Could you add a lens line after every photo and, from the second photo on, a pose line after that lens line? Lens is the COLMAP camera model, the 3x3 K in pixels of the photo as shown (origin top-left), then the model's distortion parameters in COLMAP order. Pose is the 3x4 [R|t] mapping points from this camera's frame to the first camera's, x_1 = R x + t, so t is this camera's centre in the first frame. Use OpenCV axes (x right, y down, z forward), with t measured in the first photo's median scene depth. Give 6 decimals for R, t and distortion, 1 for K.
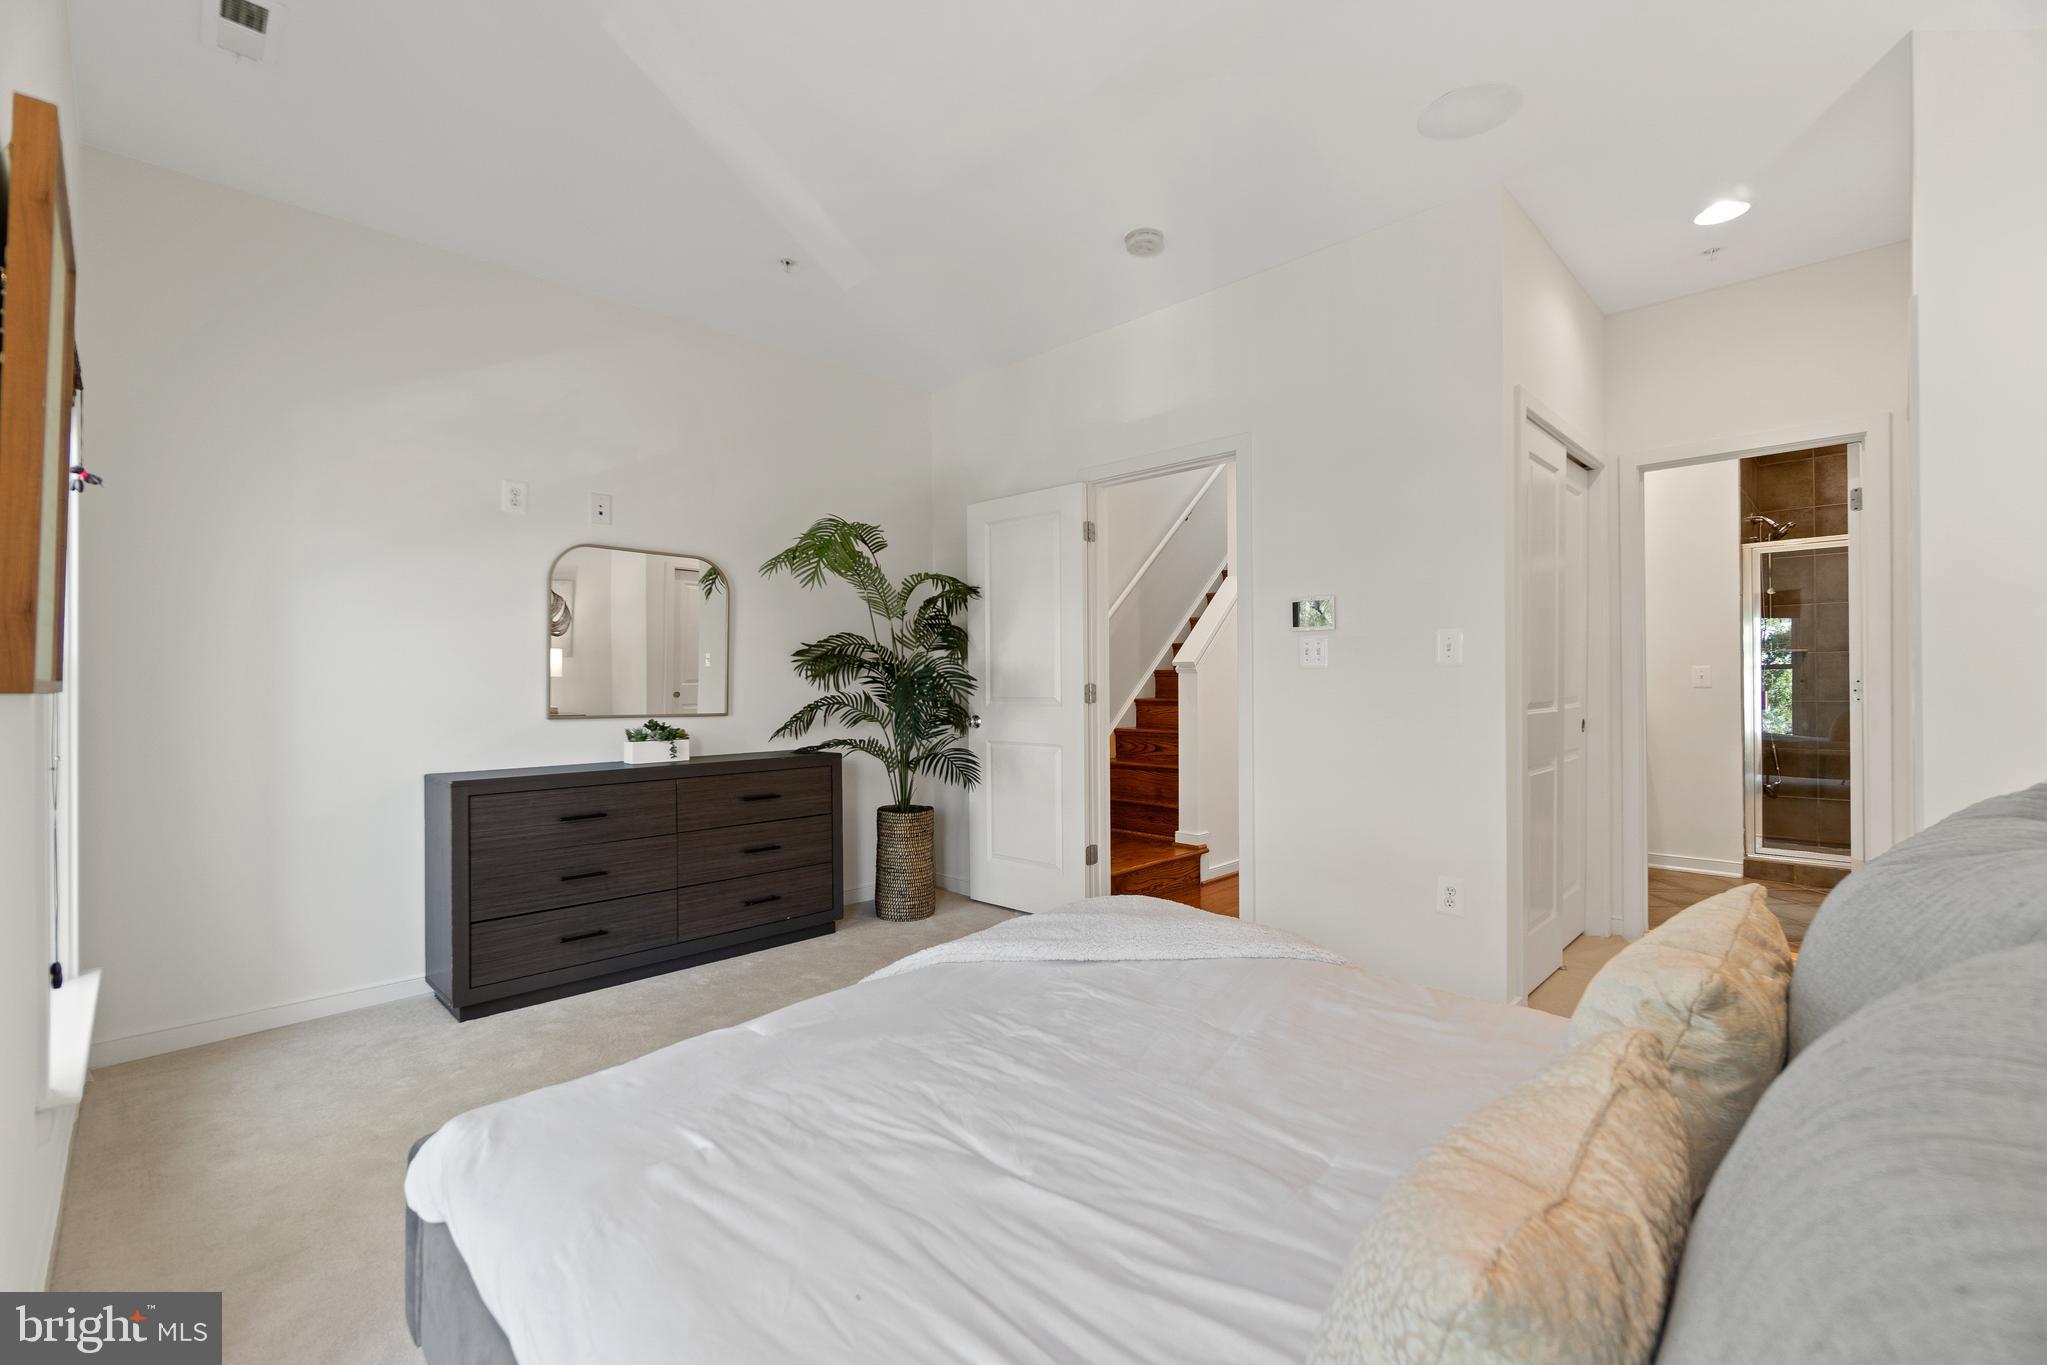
lens RADIAL K [[878.2, 0, 1027.0], [0, 878.2, 683.9], [0, 0, 1]] dist [-0.008473, 0.004860]
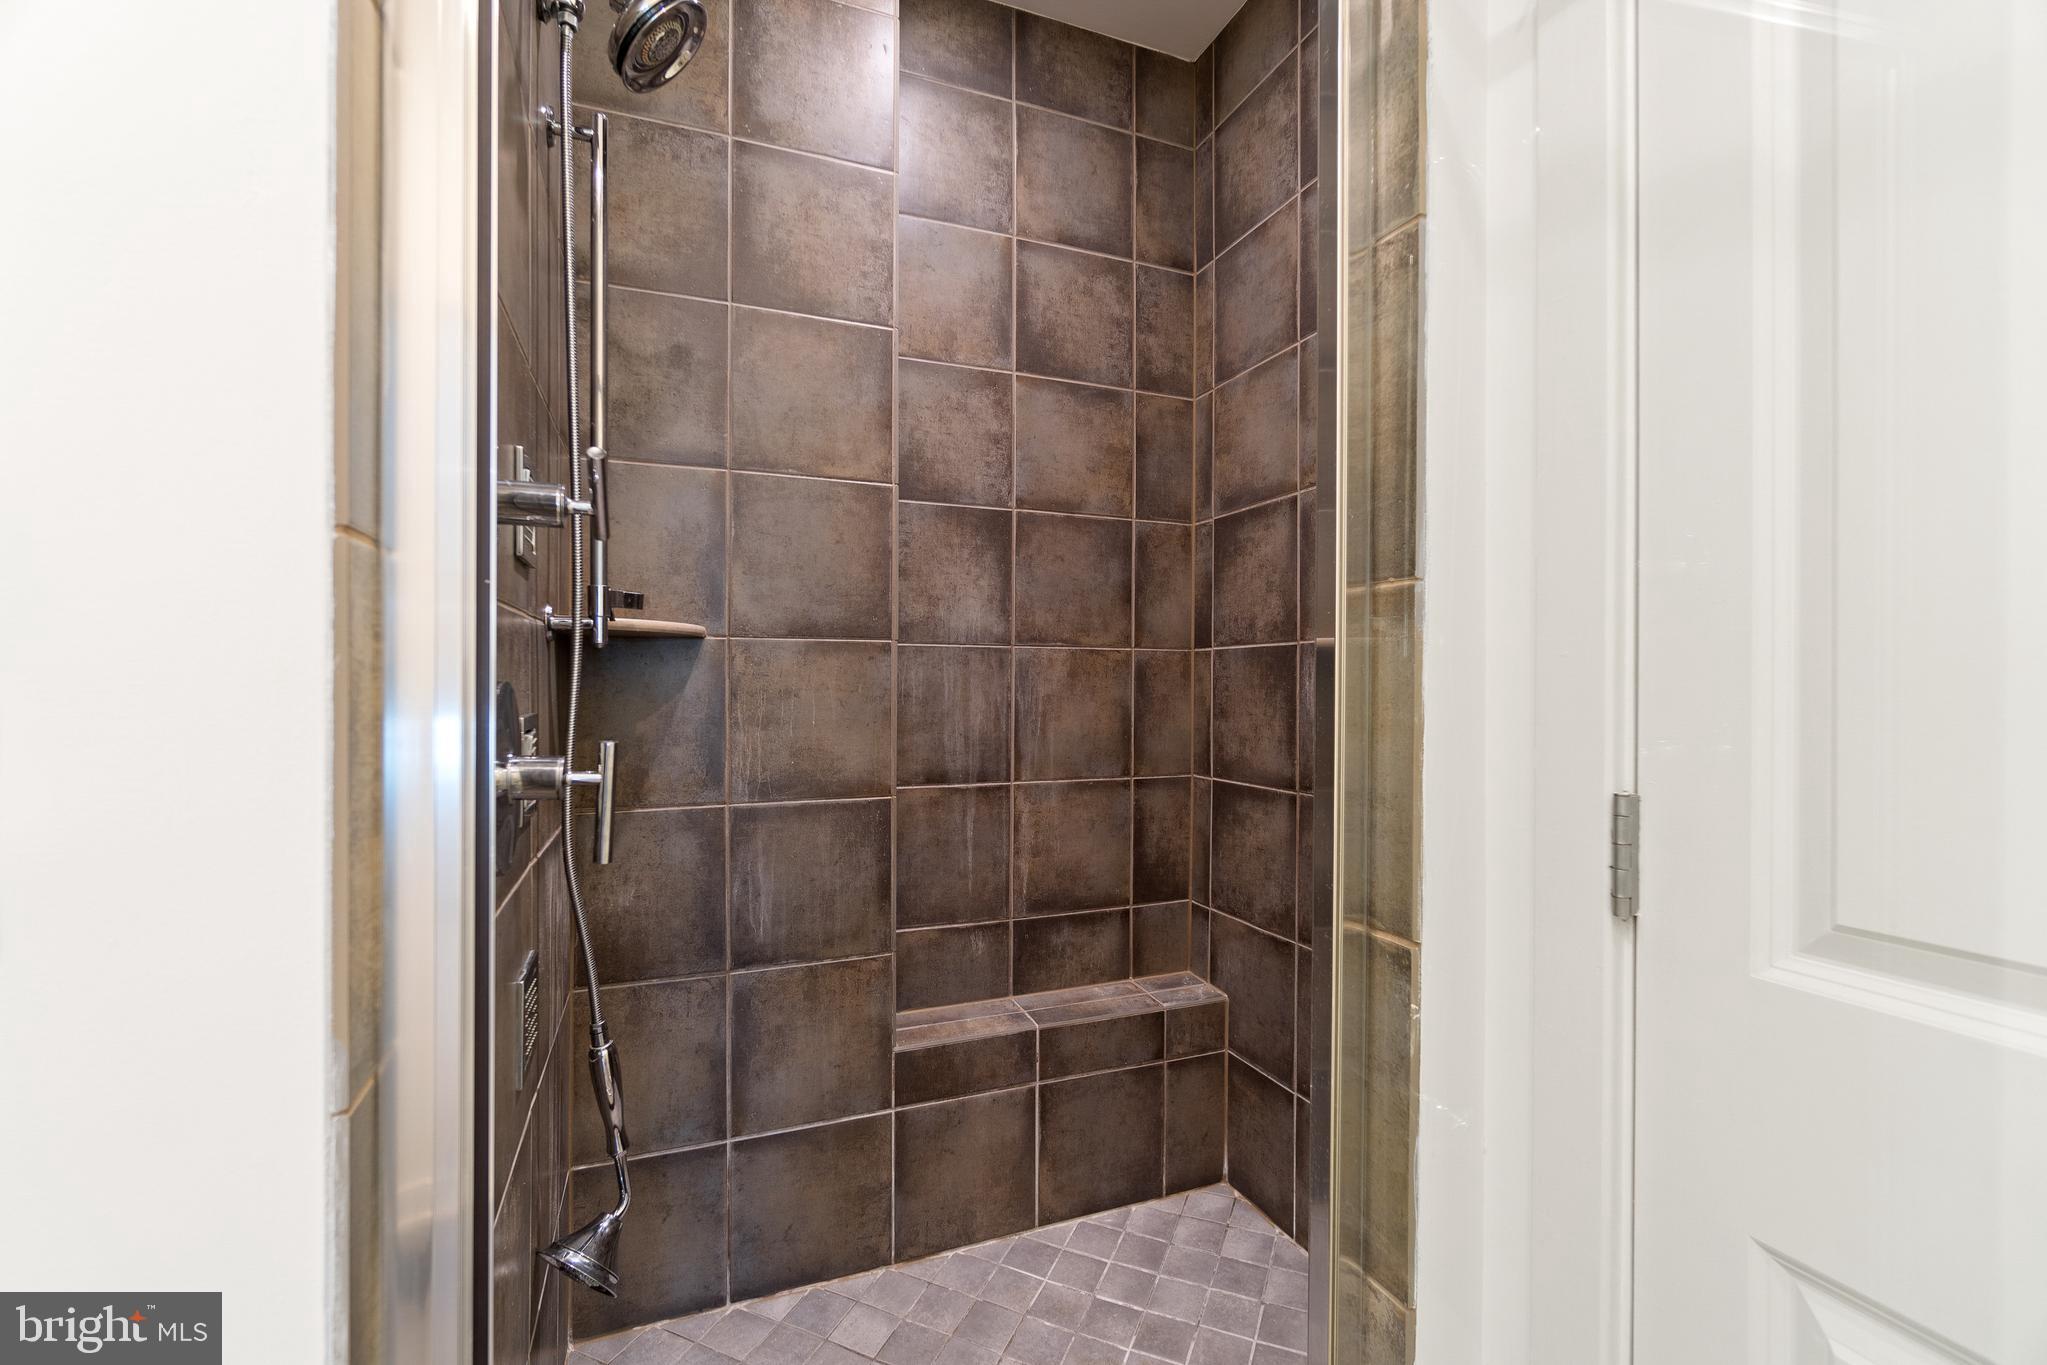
lens RADIAL K [[878.2, 0, 1027.0], [0, 878.2, 683.9], [0, 0, 1]] dist [-0.008473, 0.004860]
pose [[0.394814, 0.010357, 0.918703, 0.678566], [-0.008312, 0.999936, -0.007701, -0.019310], [-0.918724, -0.004596, 0.394874, 0.800181]]
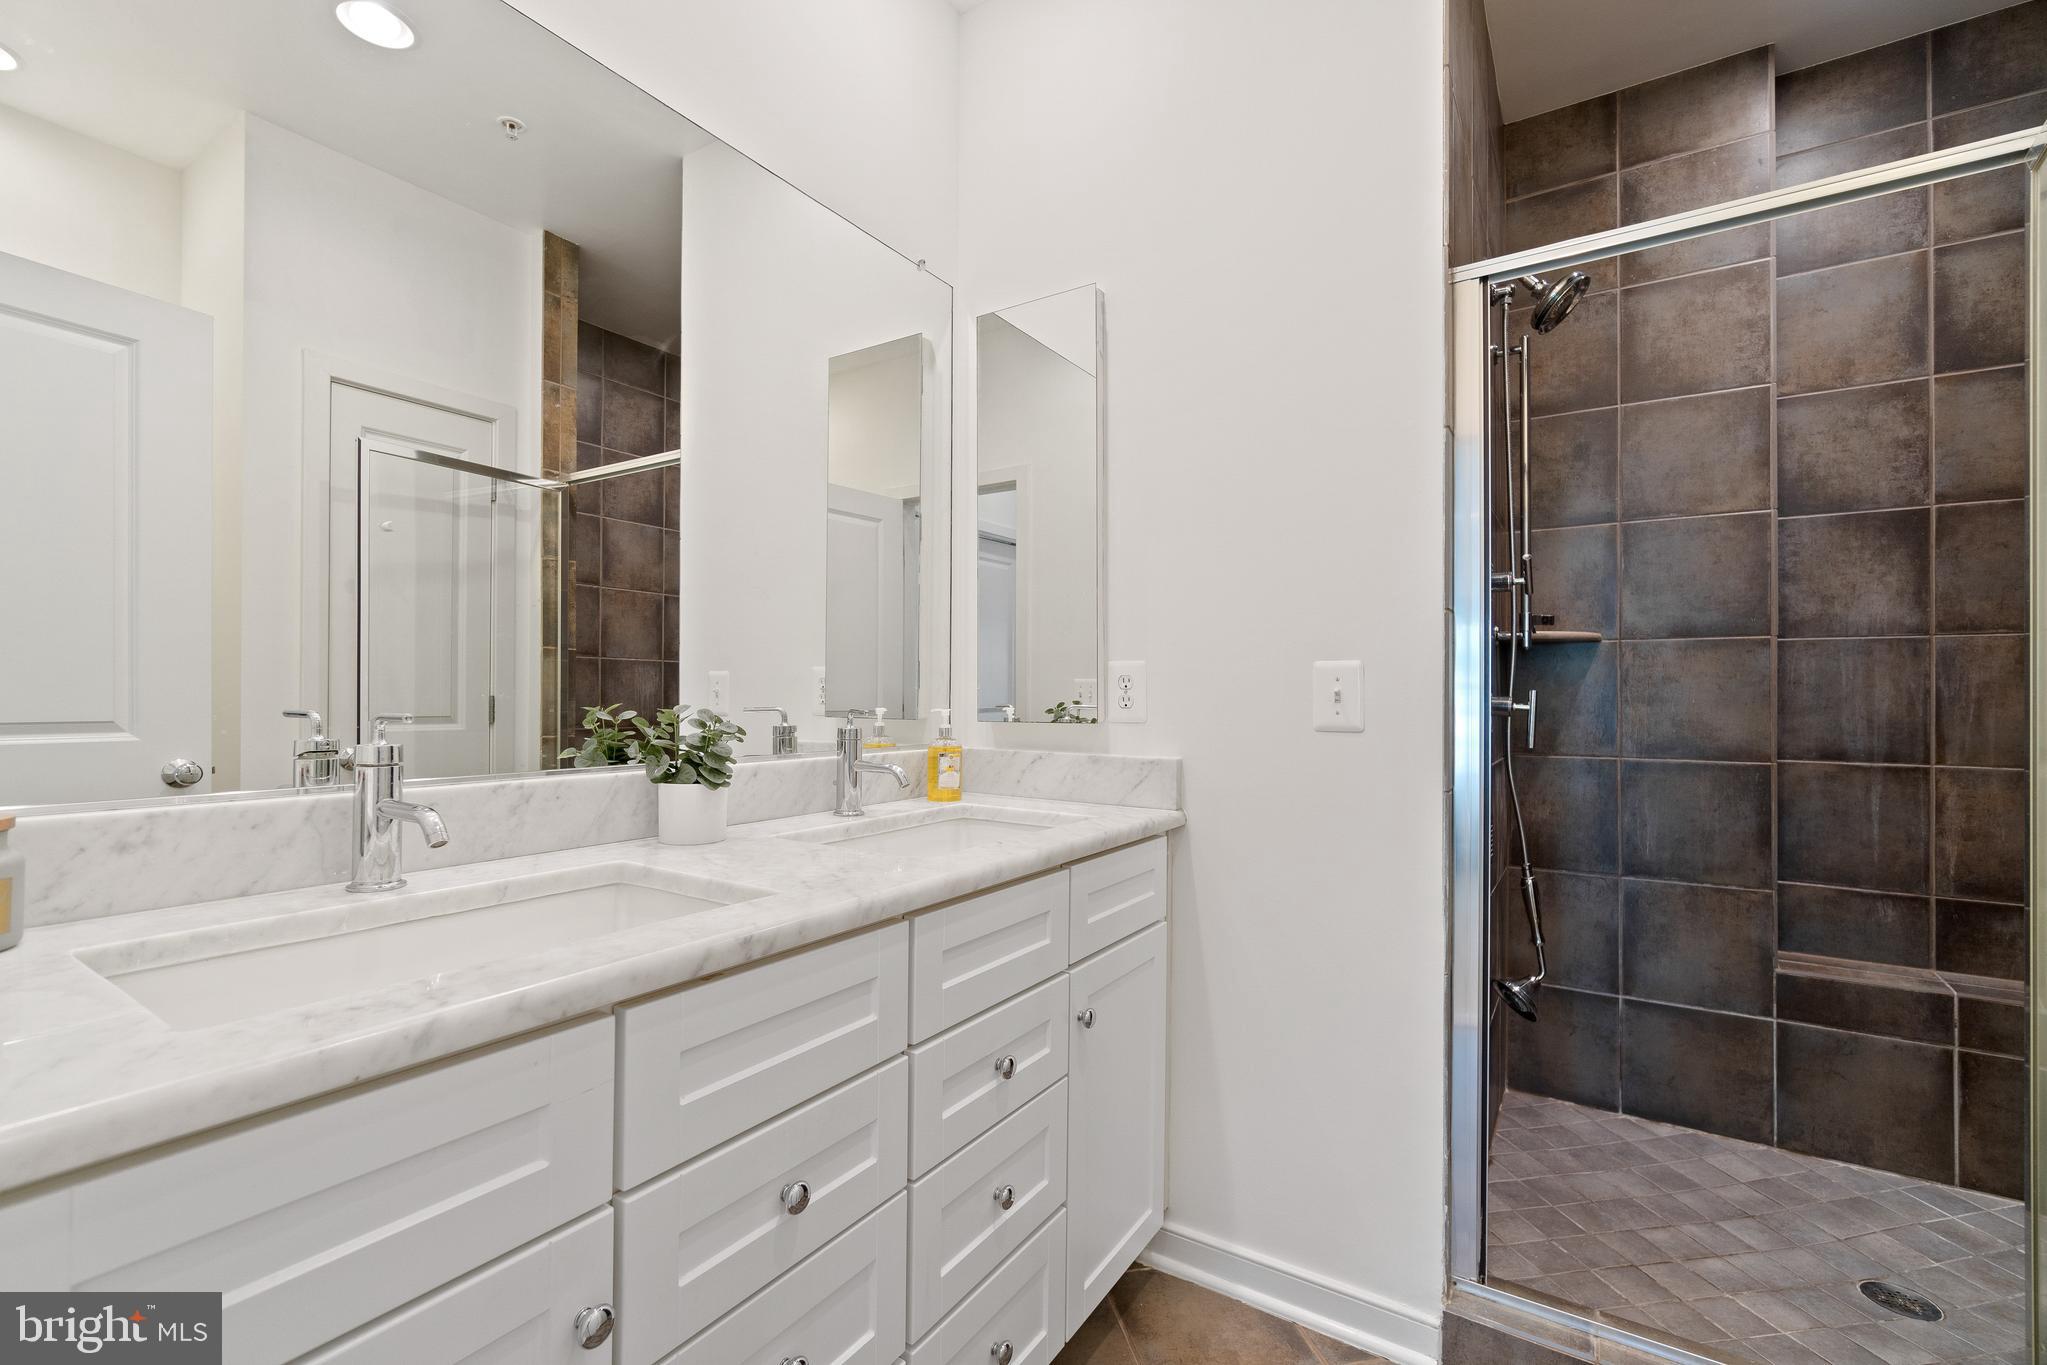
lens RADIAL K [[878.2, 0, 1027.0], [0, 878.2, 683.9], [0, 0, 1]] dist [-0.008473, 0.004860]
pose [[0.980288, 0.017137, 0.196828, 0.551525], [-0.015363, 0.999826, -0.010535, -0.006878], [-0.196974, 0.007303, 0.980381, 0.656230]]
